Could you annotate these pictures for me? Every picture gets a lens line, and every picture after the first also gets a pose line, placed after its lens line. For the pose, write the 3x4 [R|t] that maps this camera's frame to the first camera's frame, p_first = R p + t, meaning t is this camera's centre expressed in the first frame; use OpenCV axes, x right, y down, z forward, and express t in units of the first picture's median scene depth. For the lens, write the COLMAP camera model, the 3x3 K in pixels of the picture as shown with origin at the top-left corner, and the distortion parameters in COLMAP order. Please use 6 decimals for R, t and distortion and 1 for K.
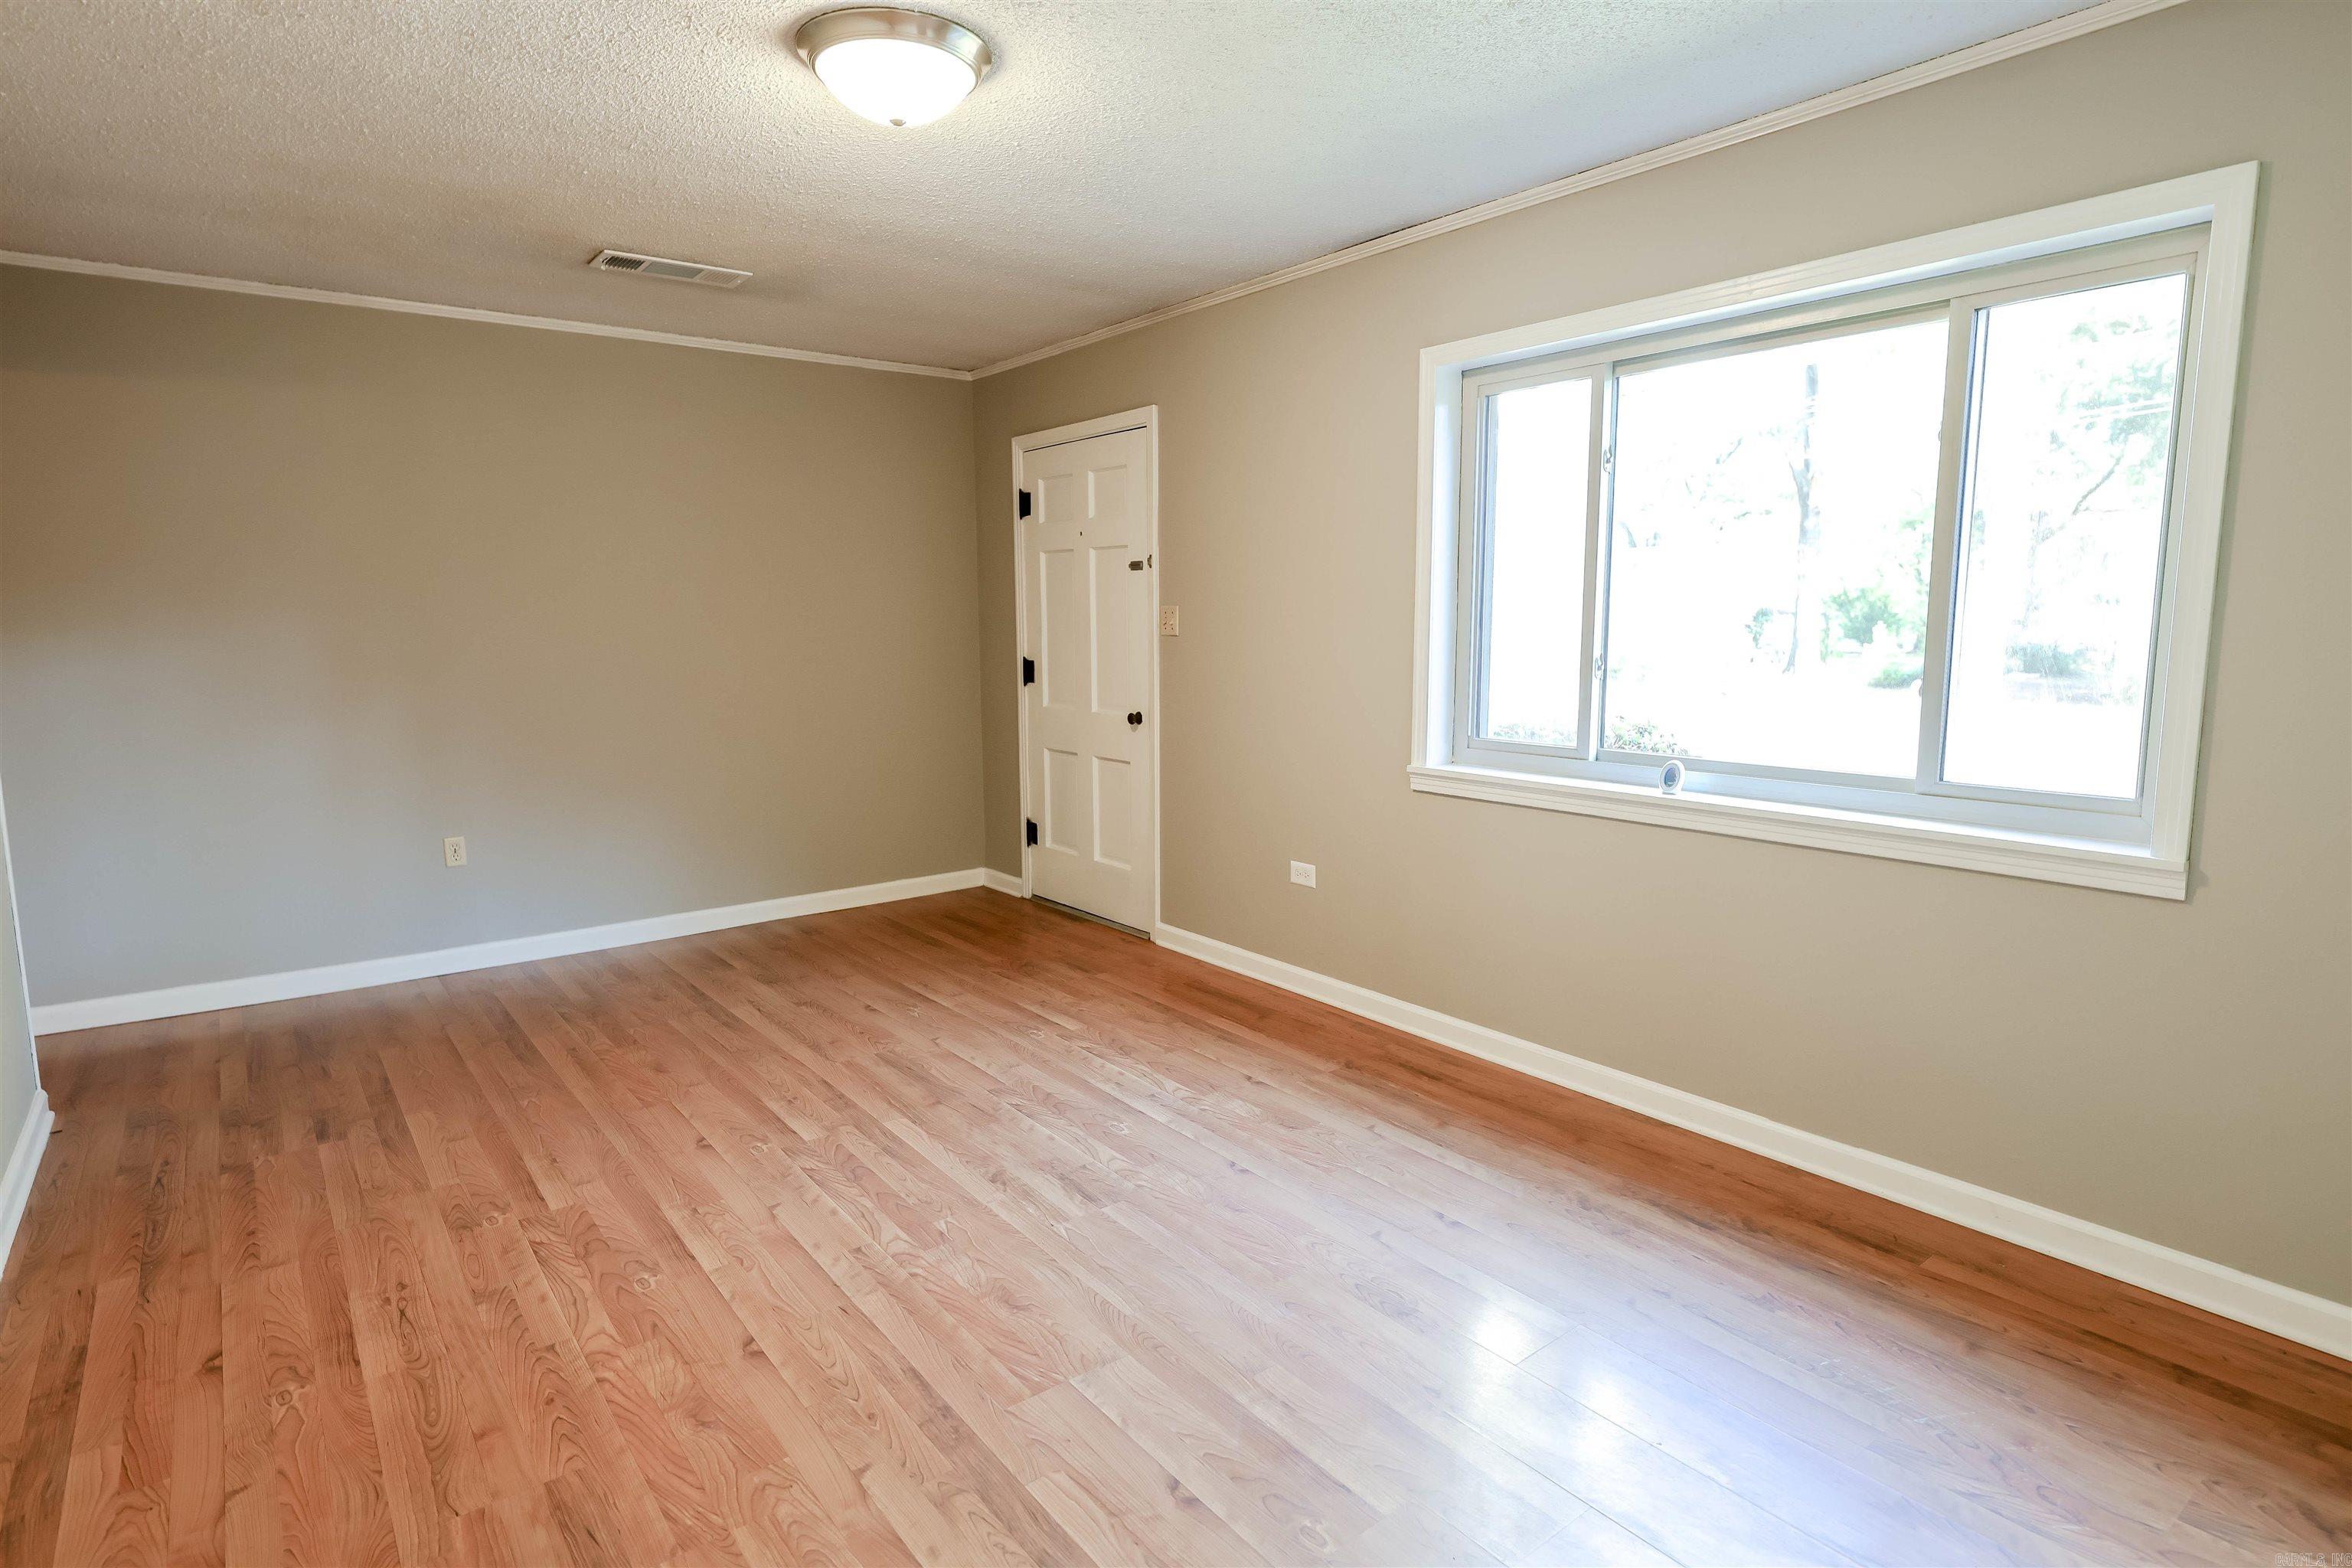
lens RADIAL K [[1223.5, 0, 1176.7], [0, 1223.5, 795.5], [0, 0, 1]] dist [0.001996, -0.000292]
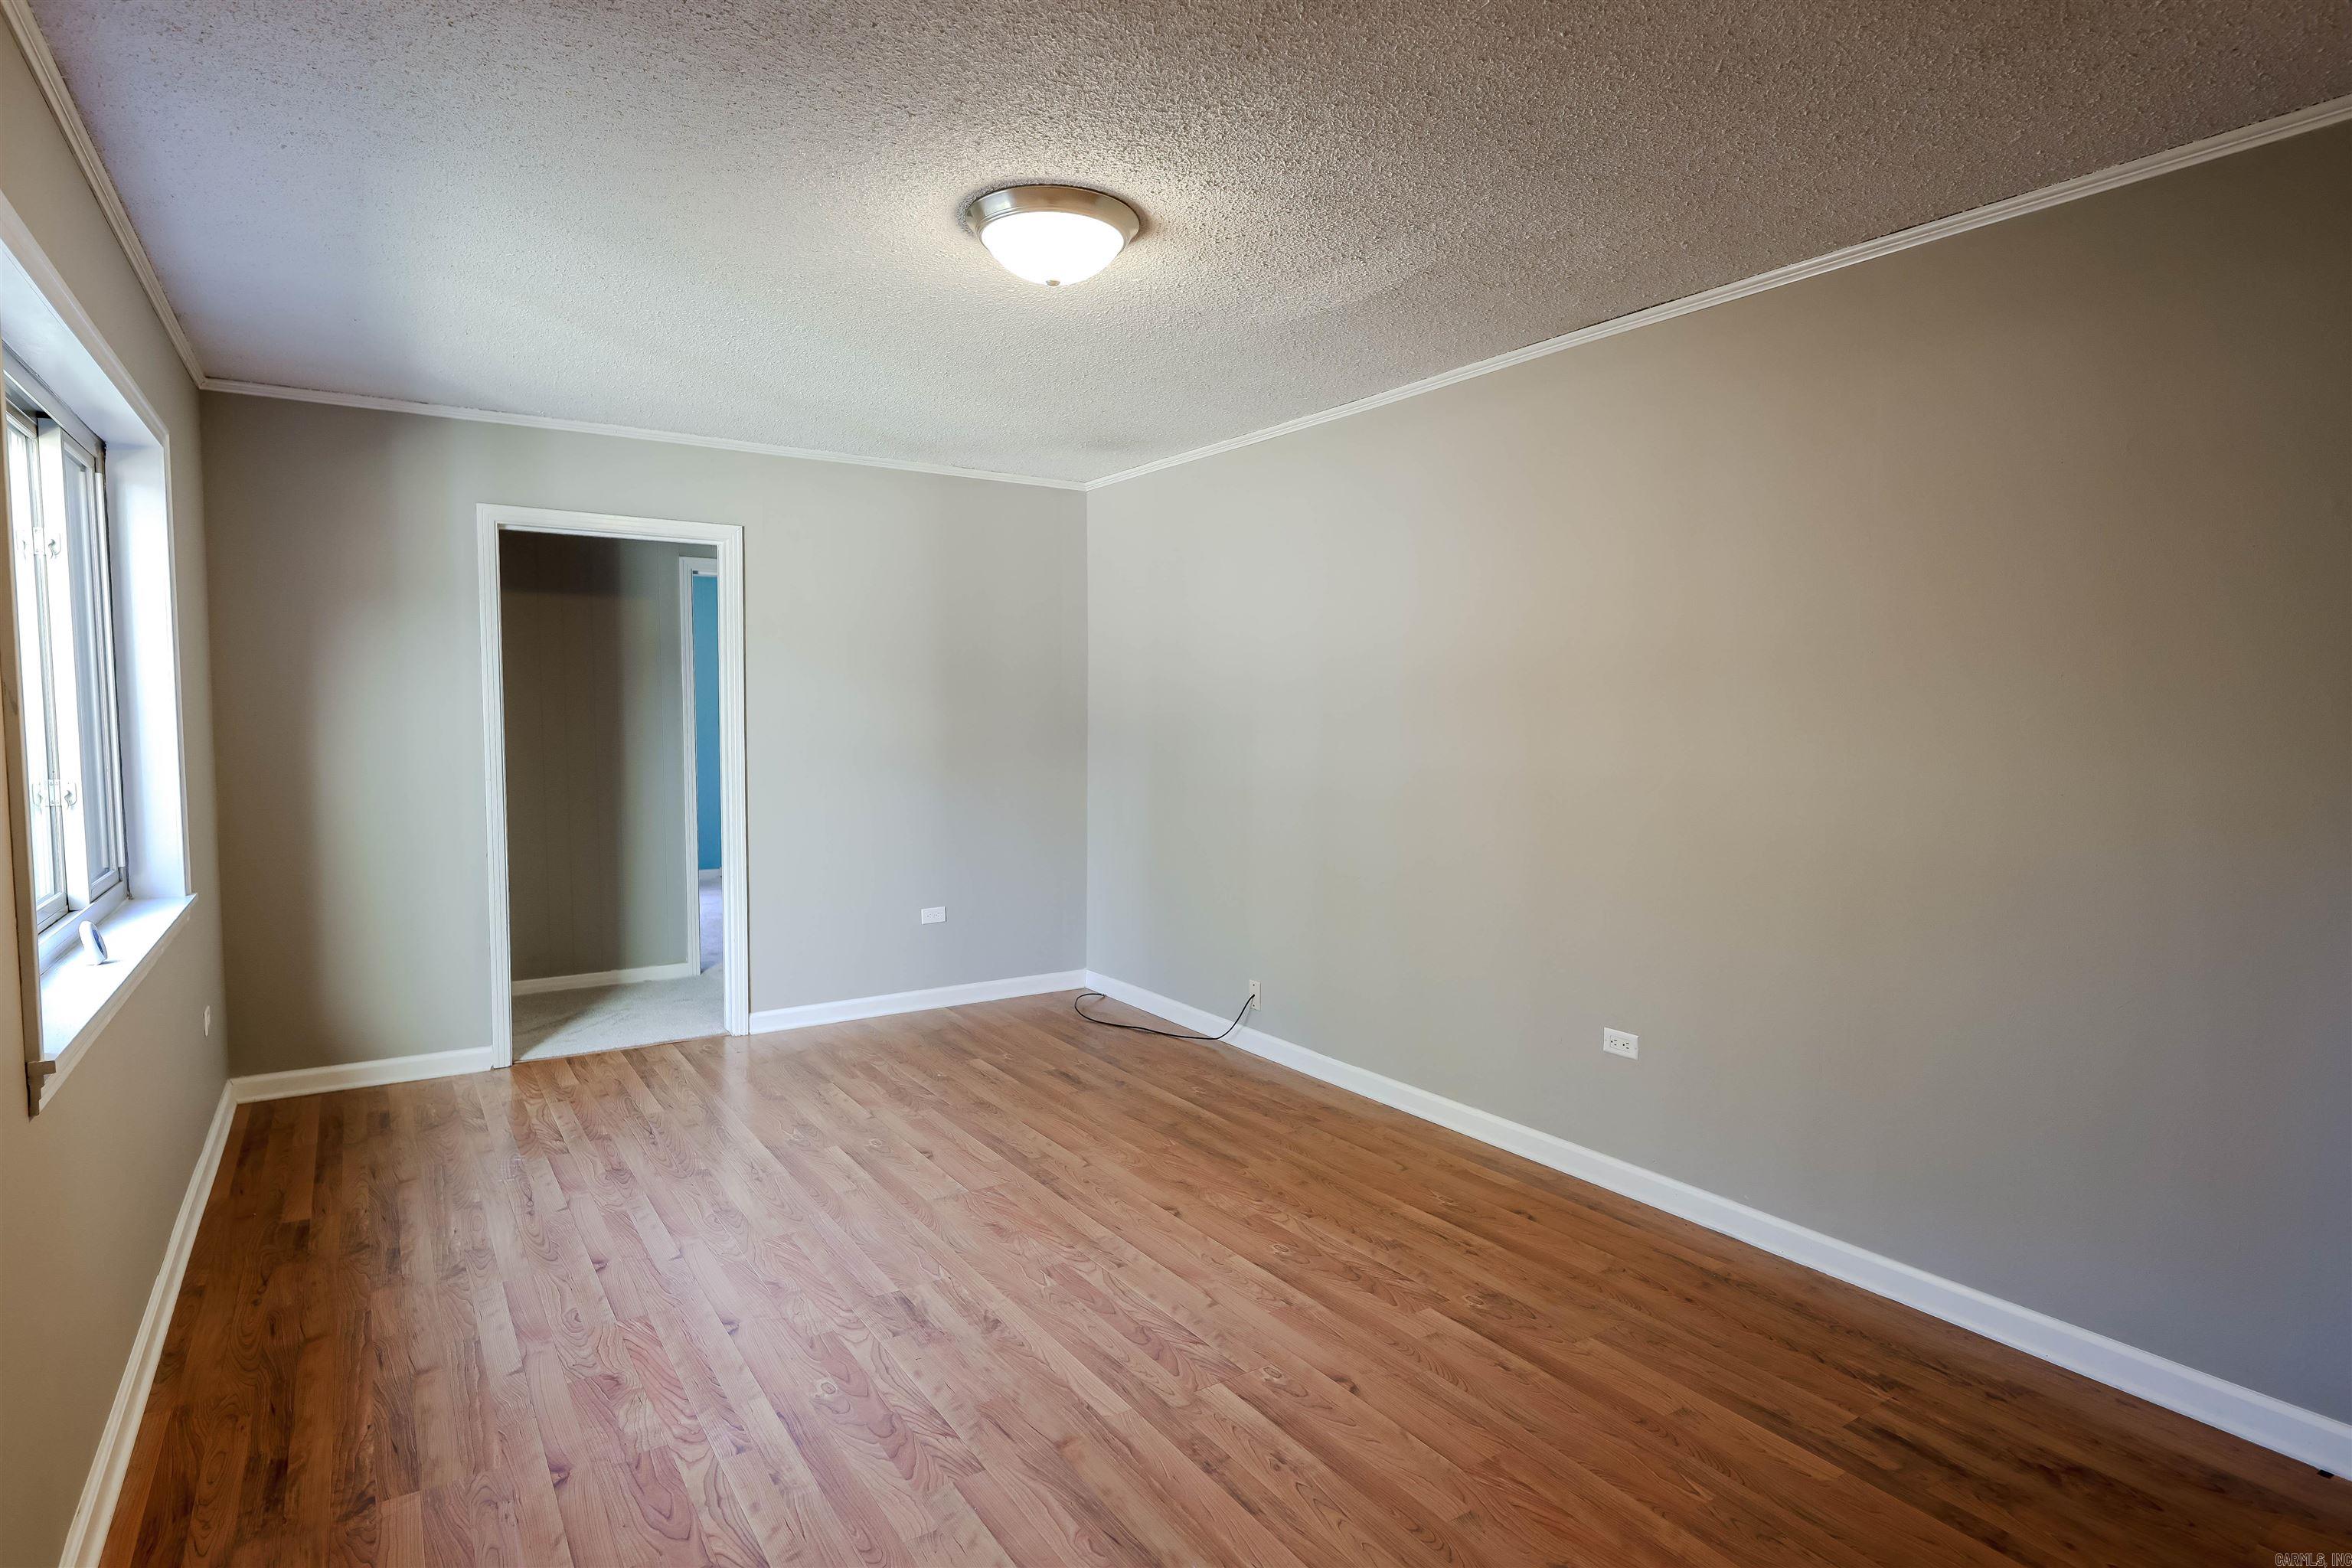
lens RADIAL K [[1217.4, 0, 1111.2], [0, 1217.4, 790.6], [0, 0, 1]] dist [0.001256, -0.000204]
pose [[-0.992389, -0.006043, 0.122998, -0.318583], [0.020433, 0.976871, 0.212852, -0.256484], [-0.121439, 0.213745, -0.969312, 1.647002]]
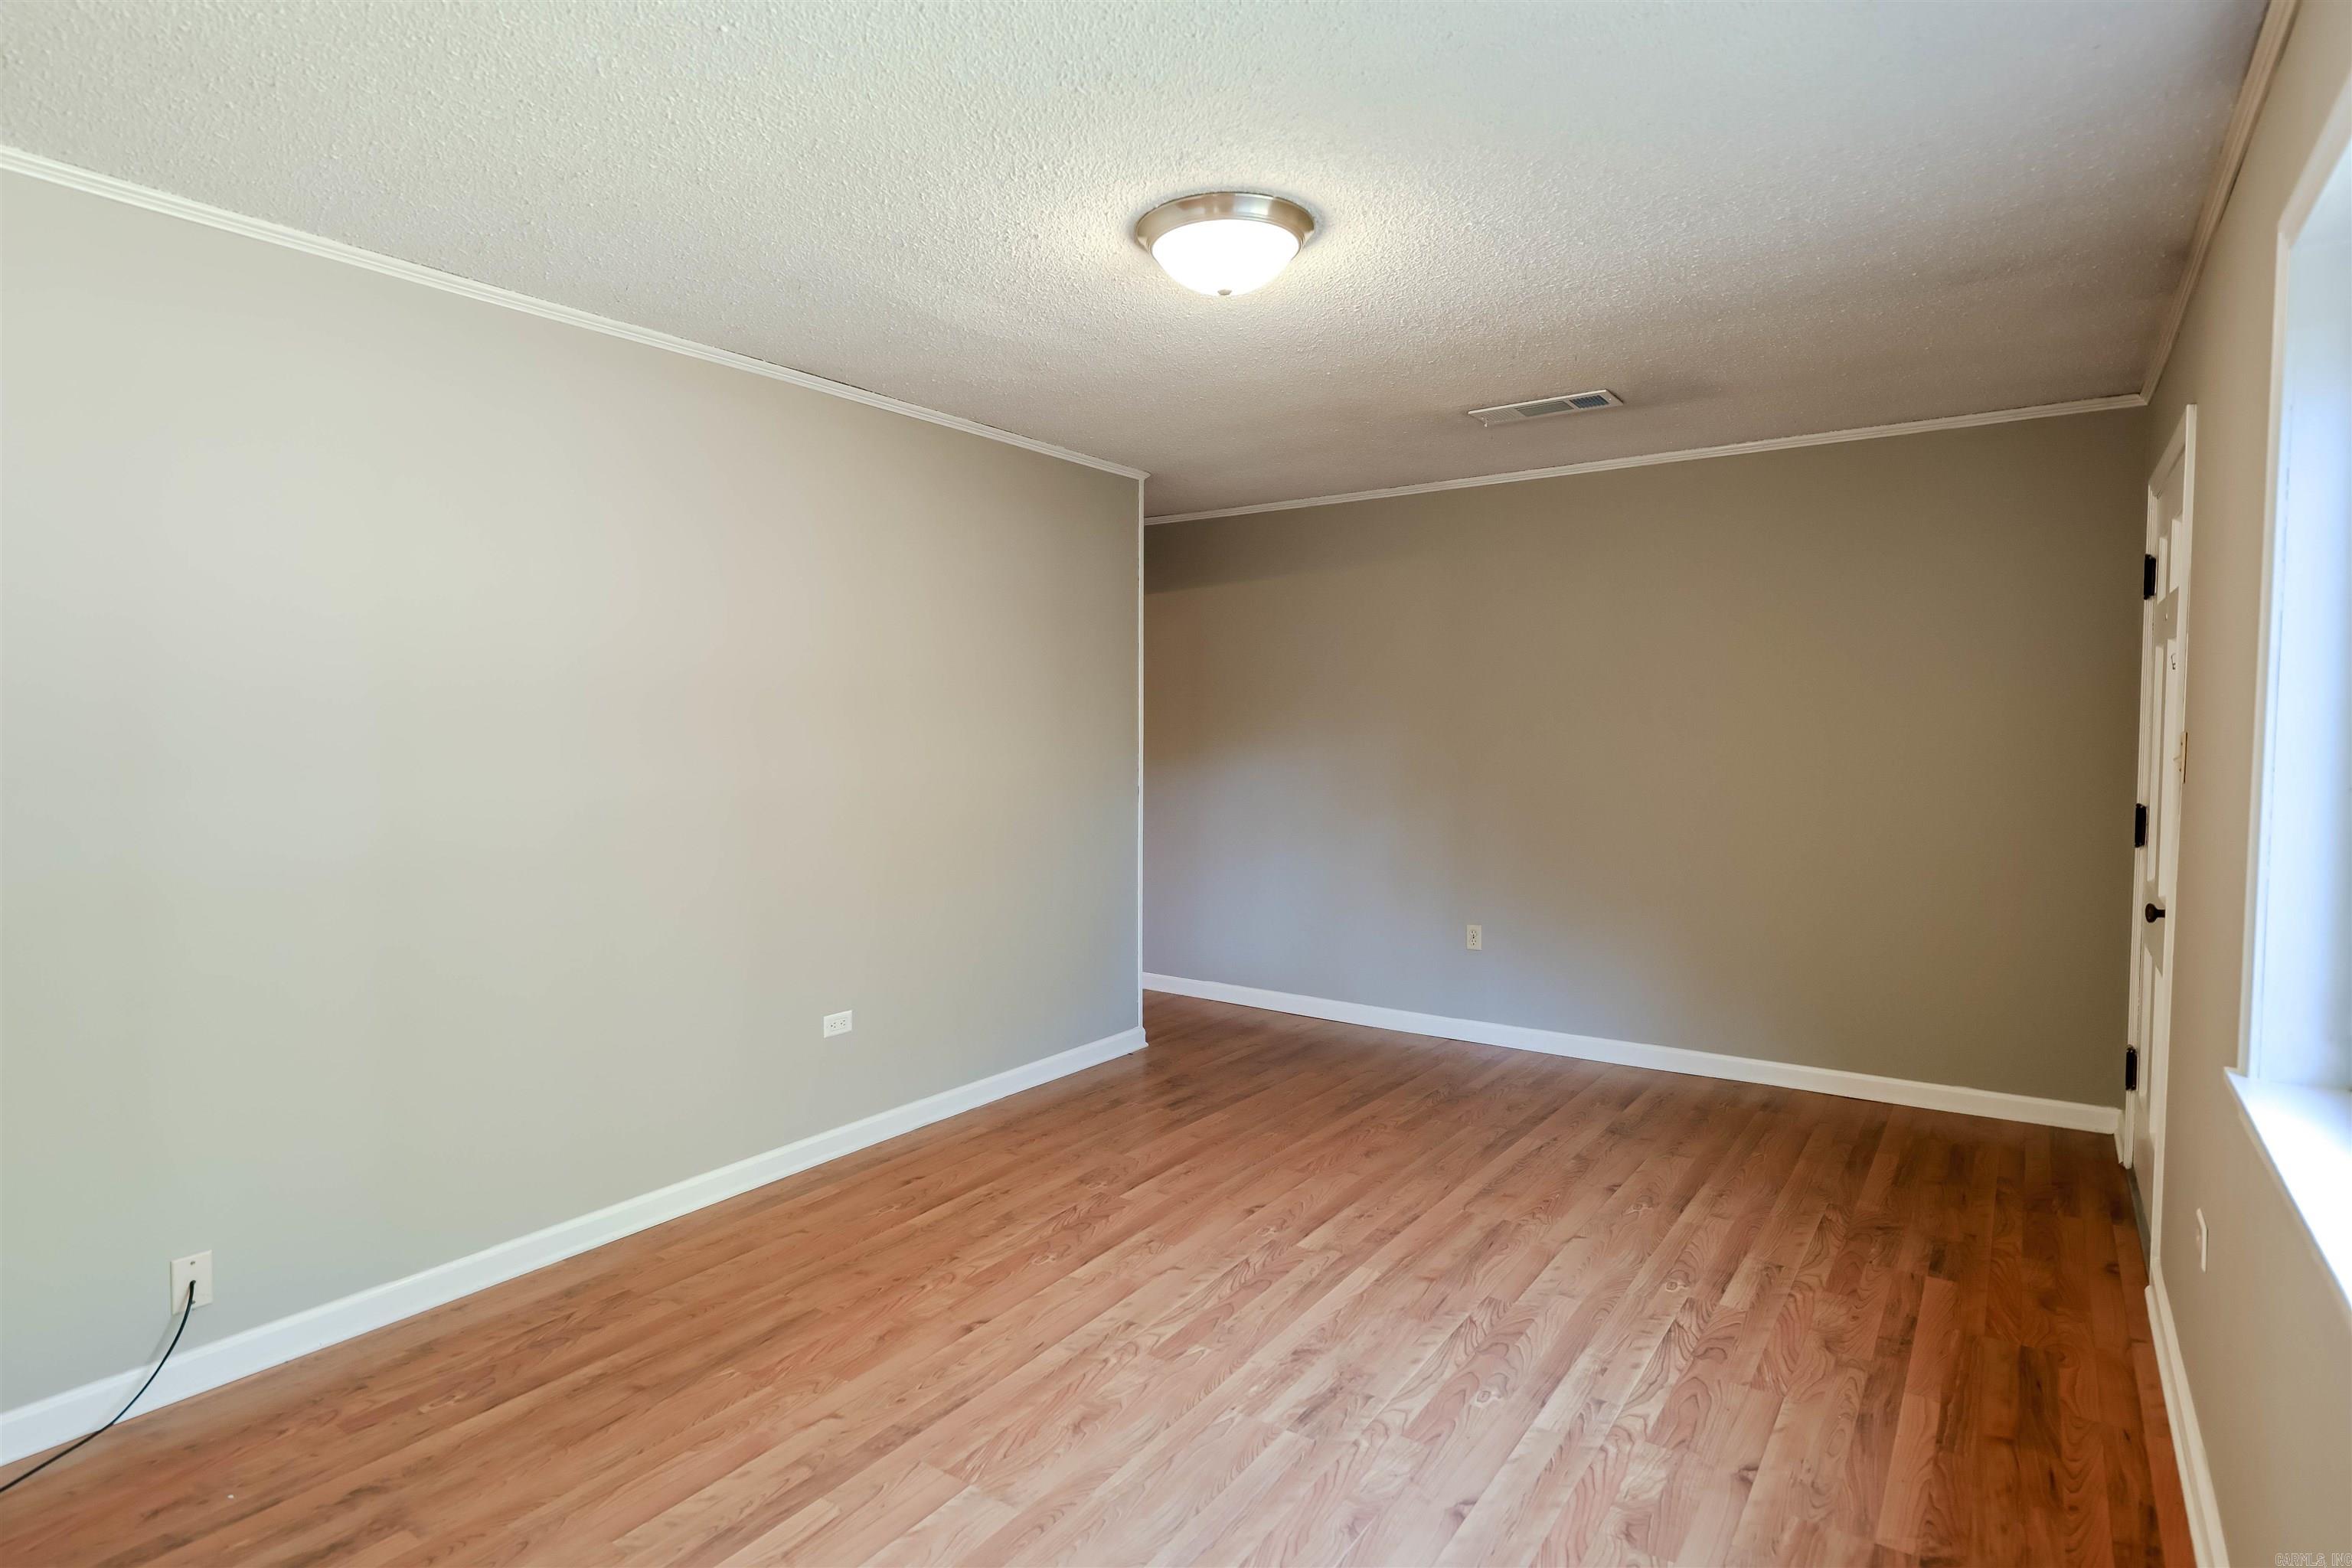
lens RADIAL K [[1250.0, 0, 1187.2], [0, 1250.0, 796.2], [0, 0, 1]] dist [0.003950, -0.001075]
pose [[0.295414, 0.060186, -0.953472, 0.641722], [-0.140198, 0.989940, 0.019050, -0.099822], [0.945027, 0.128047, 0.300880, 0.529800]]
